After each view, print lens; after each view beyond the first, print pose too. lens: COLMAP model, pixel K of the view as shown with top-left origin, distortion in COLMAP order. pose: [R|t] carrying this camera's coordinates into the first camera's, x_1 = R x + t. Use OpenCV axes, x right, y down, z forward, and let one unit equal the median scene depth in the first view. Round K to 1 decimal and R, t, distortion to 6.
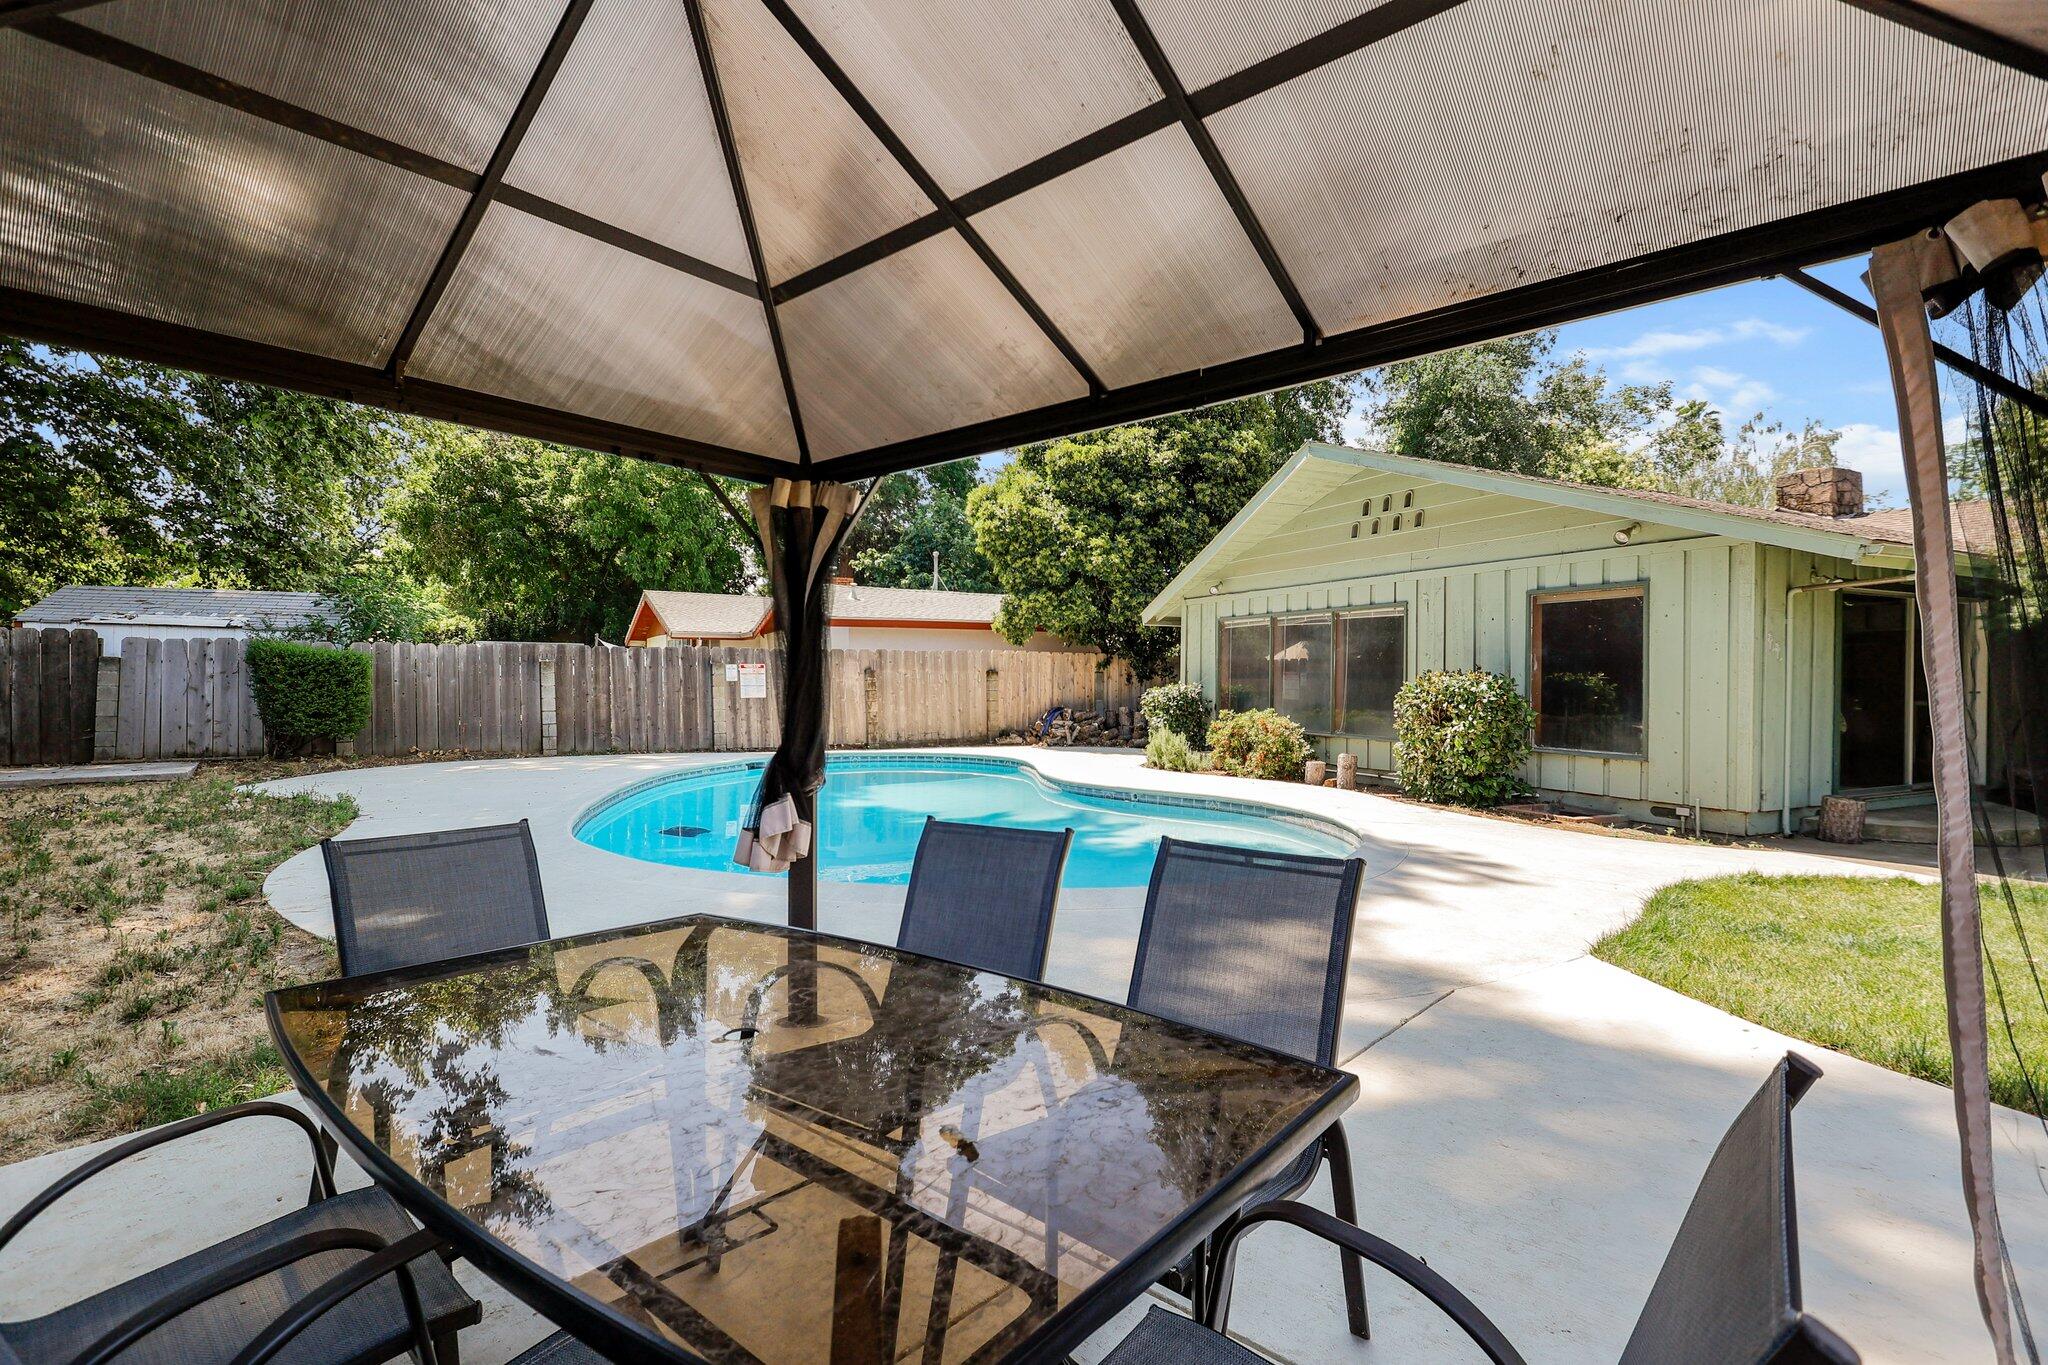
lens RADIAL K [[962.5, 0, 1020.9], [0, 962.5, 688.3], [0, 0, 1]] dist [0.001890, -0.000324]
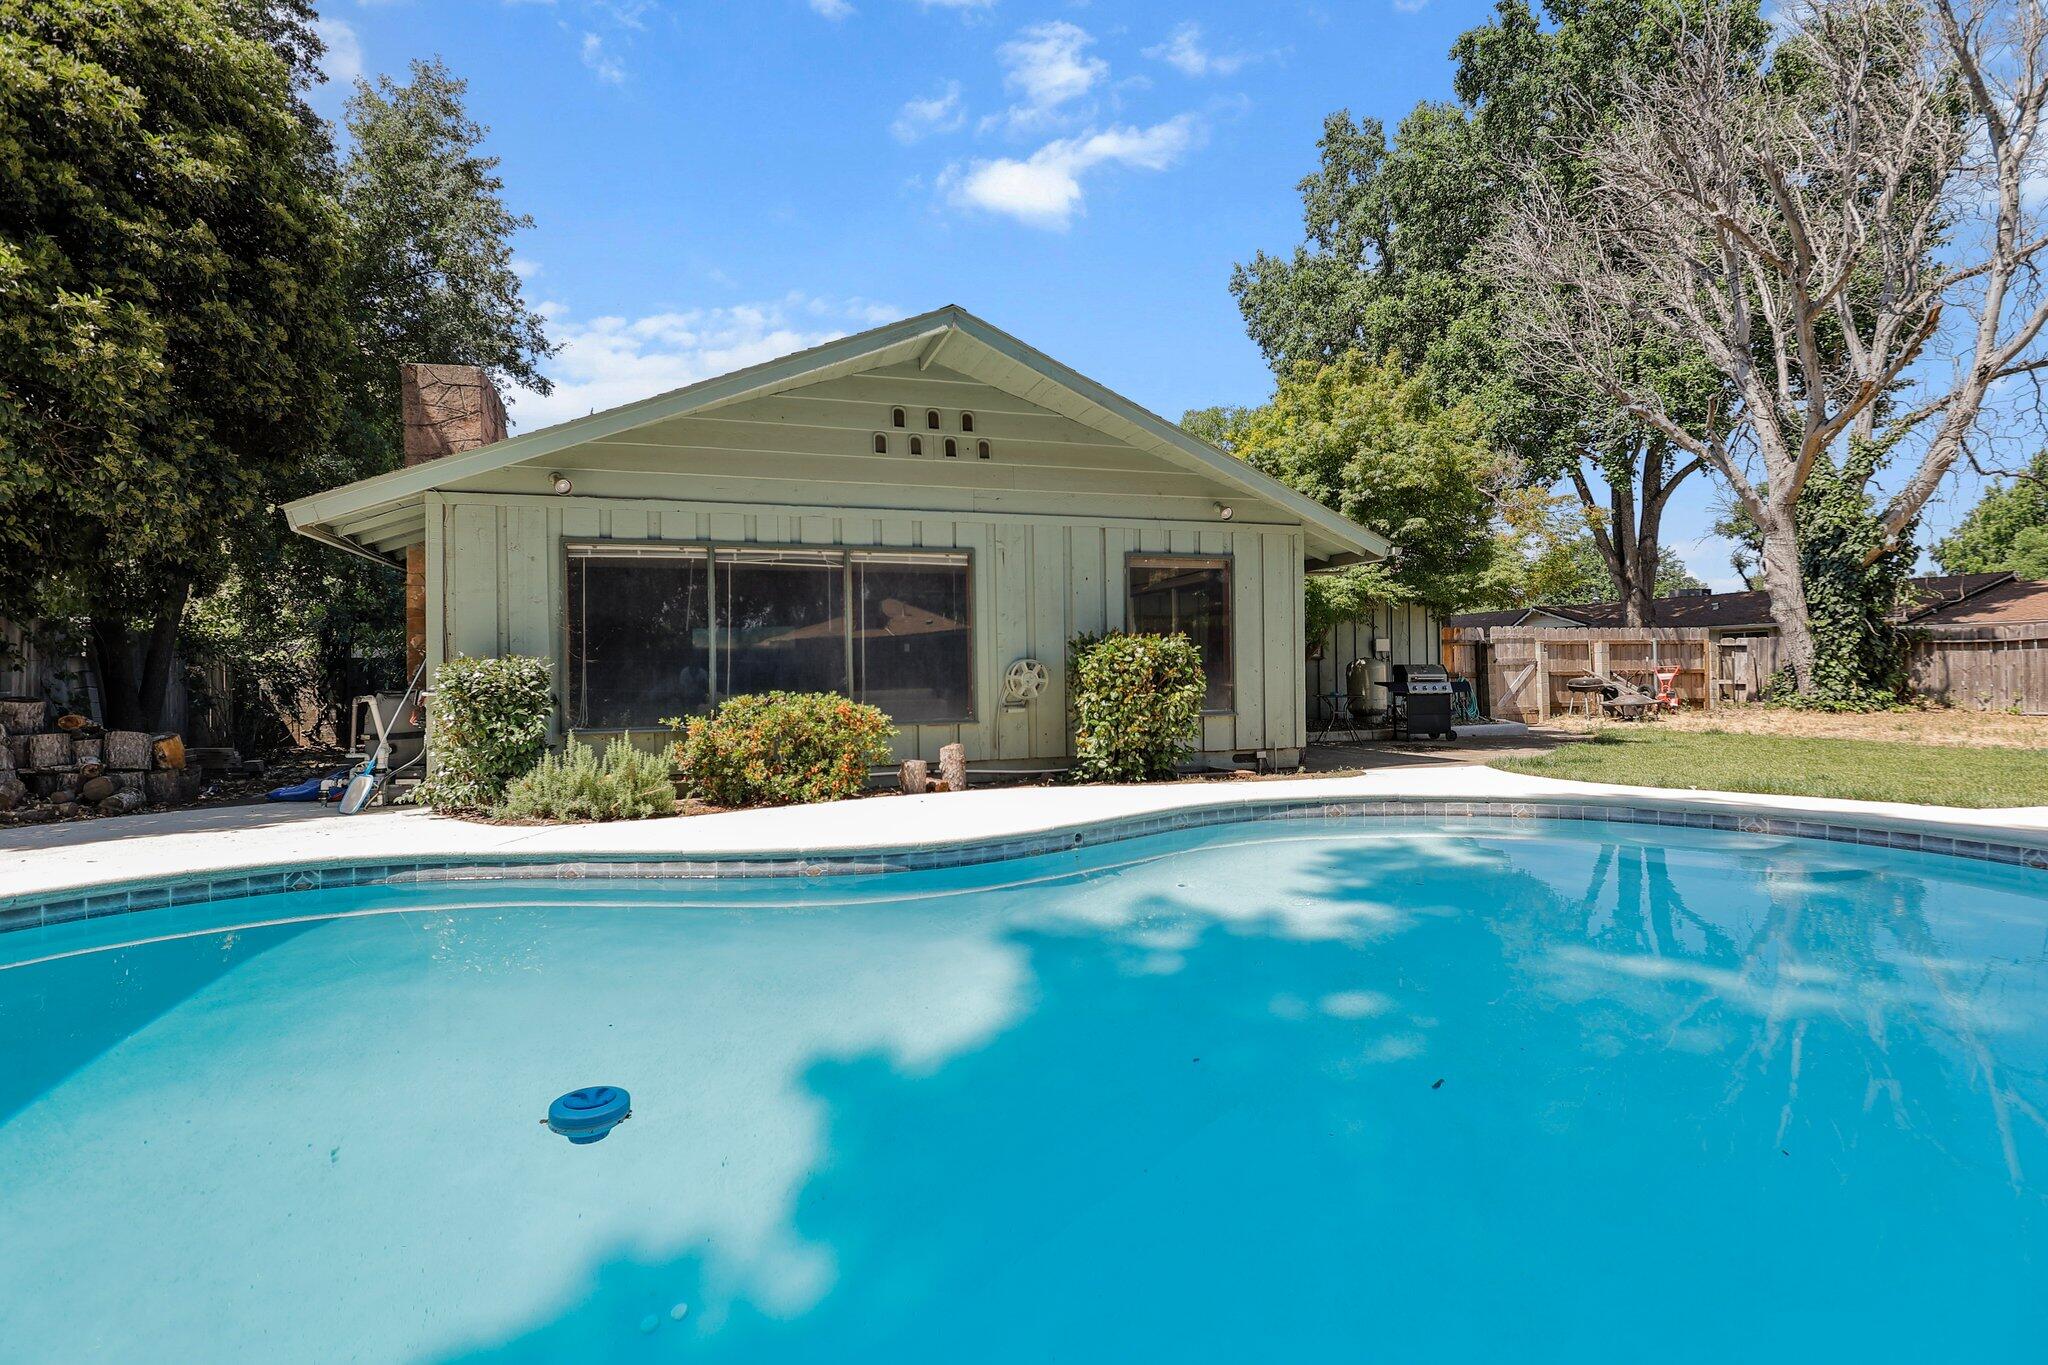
lens RADIAL K [[981.3, 0, 1011.2], [0, 981.3, 669.3], [0, 0, 1]] dist [0.000072, 0.001144]
pose [[0.127627, -0.003034, 0.991818, -0.408196], [0.025787, 0.999667, -0.000260, 0.012090], [-0.991487, 0.025610, 0.127662, 0.864081]]
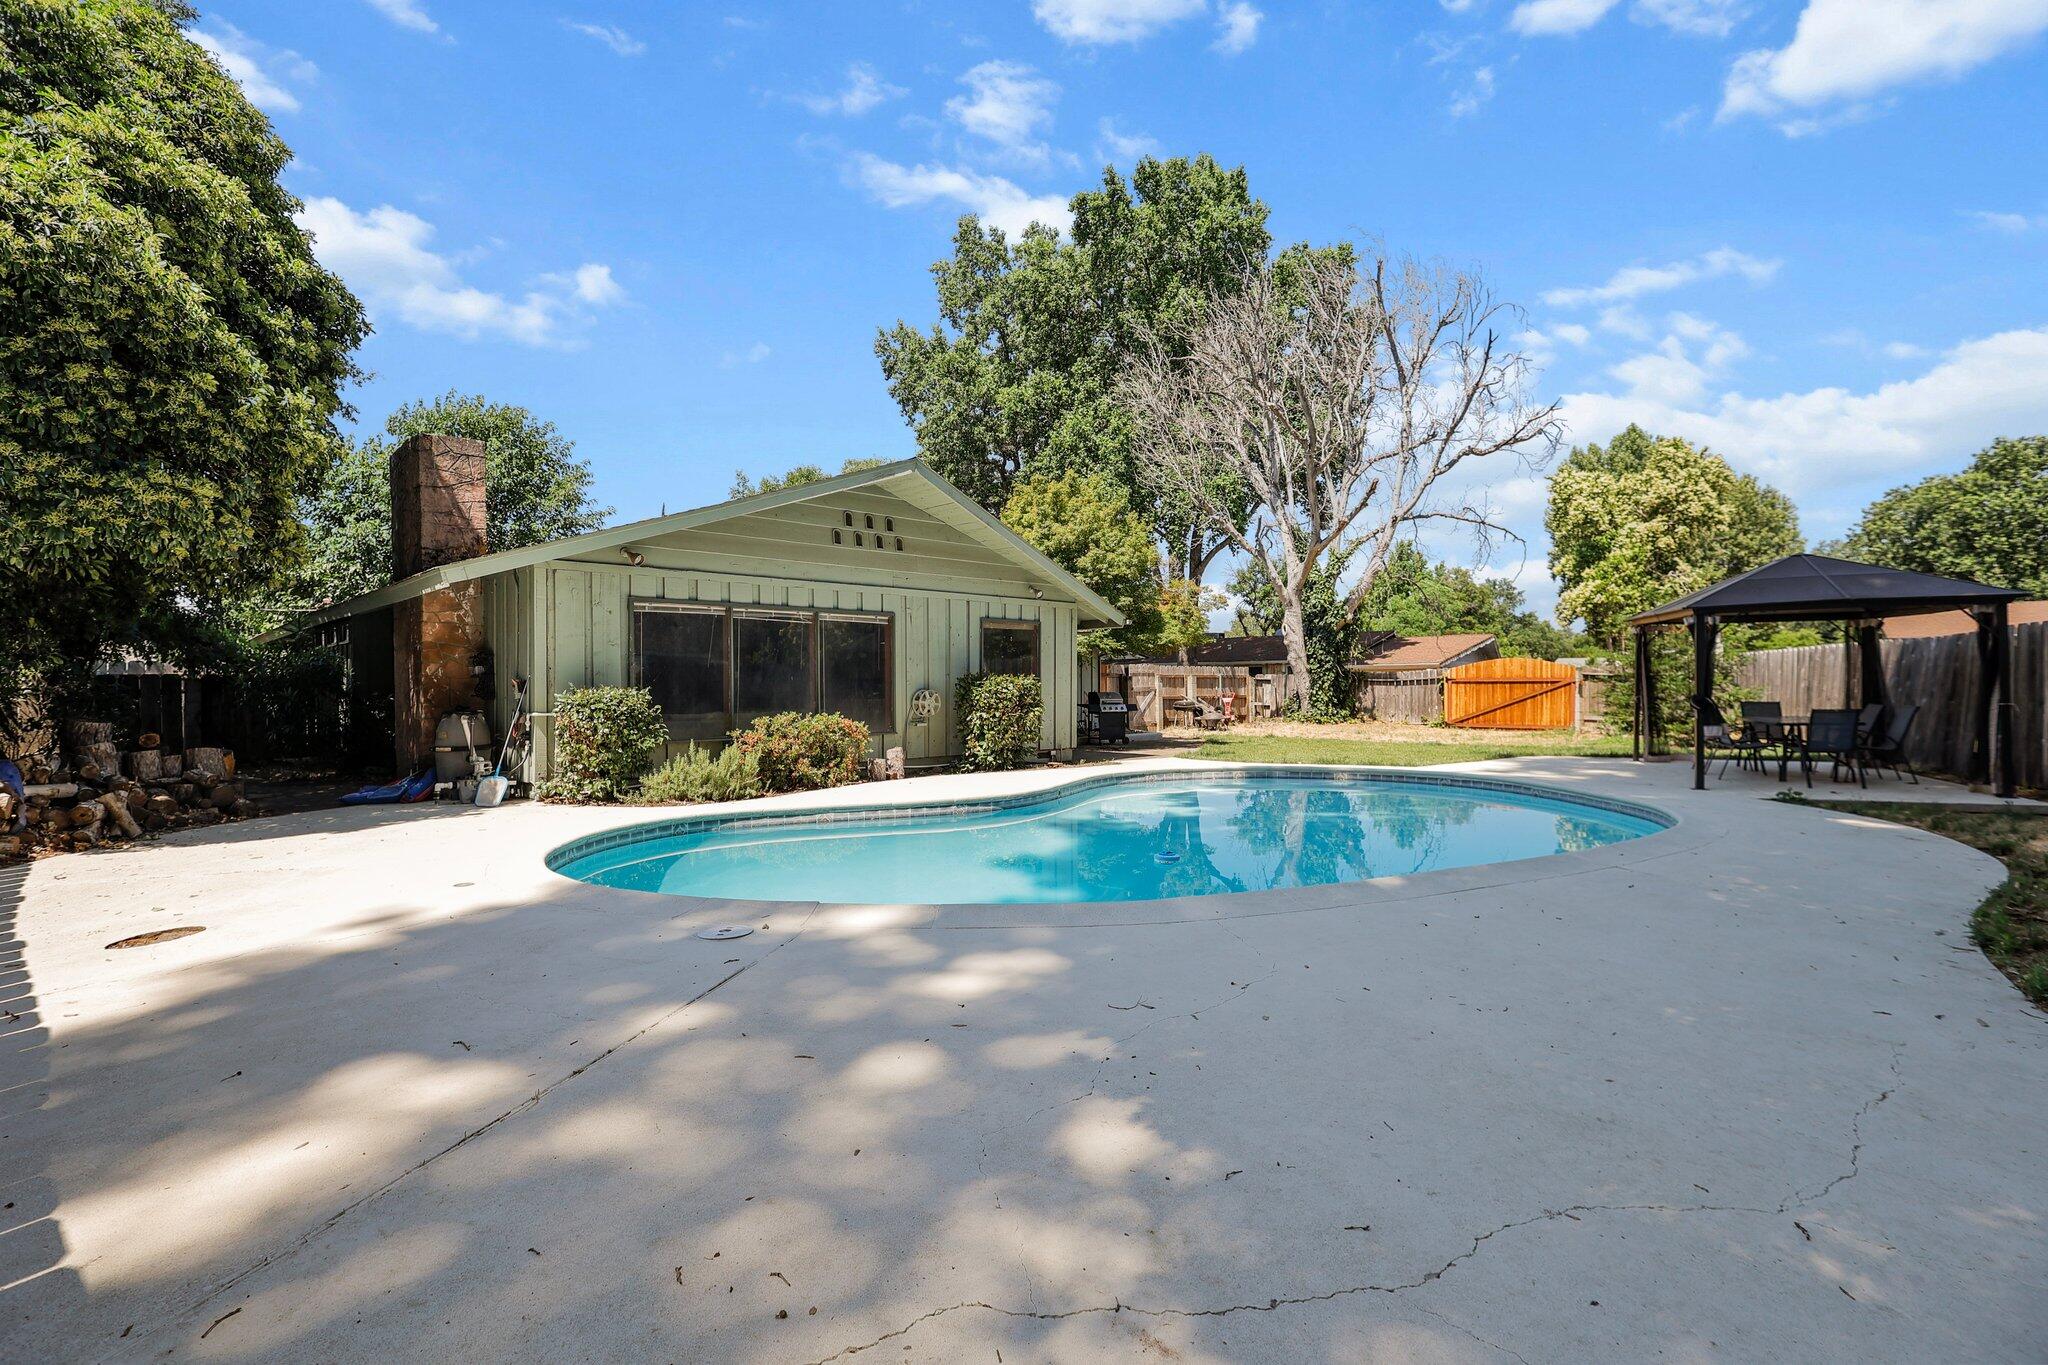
lens RADIAL K [[962.5, 0, 1020.9], [0, 962.5, 688.3], [0, 0, 1]] dist [0.001890, -0.000324]
pose [[-0.304218, -0.005522, 0.952587, -0.752645], [0.013087, 0.999865, 0.009976, -0.008058], [-0.952513, 0.015502, -0.304104, 1.205191]]
